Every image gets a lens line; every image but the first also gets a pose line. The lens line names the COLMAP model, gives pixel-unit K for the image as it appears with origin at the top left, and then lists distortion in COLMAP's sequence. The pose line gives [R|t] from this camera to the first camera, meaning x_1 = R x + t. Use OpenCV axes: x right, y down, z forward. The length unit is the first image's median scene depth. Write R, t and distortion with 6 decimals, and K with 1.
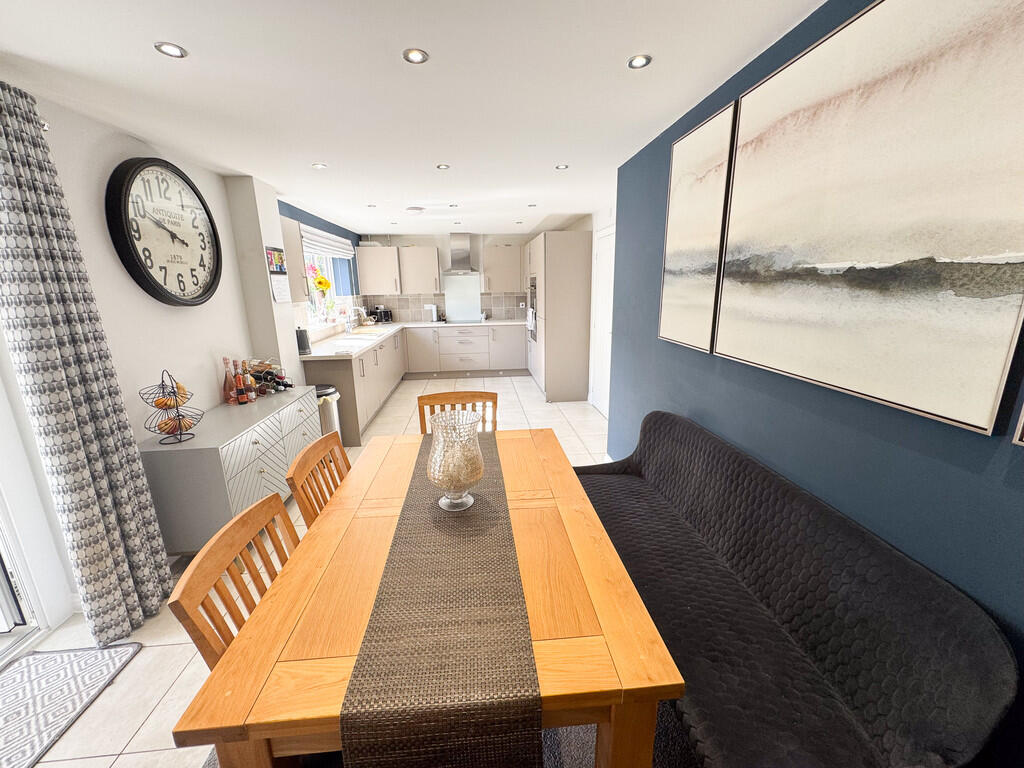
lens RADIAL K [[412.0, 0, 513.8], [0, 412.0, 384.3], [0, 0, 1]] dist [0.001537, 0.000171]
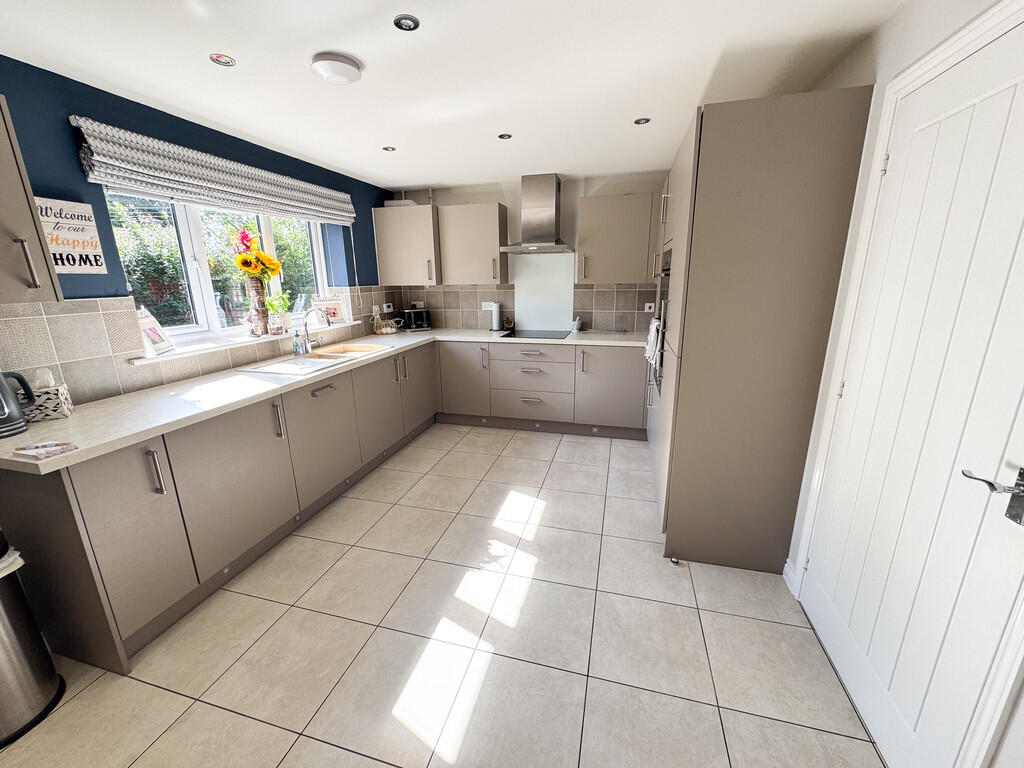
lens RADIAL K [[412.0, 0, 511.1], [0, 412.0, 389.7], [0, 0, 1]] dist [0.001537, 0.000171]
pose [[0.938393, 0.094582, -0.332374, 0.044123], [-0.083943, 0.995396, 0.046260, -0.099021], [0.335220, -0.015510, 0.942012, 0.447503]]
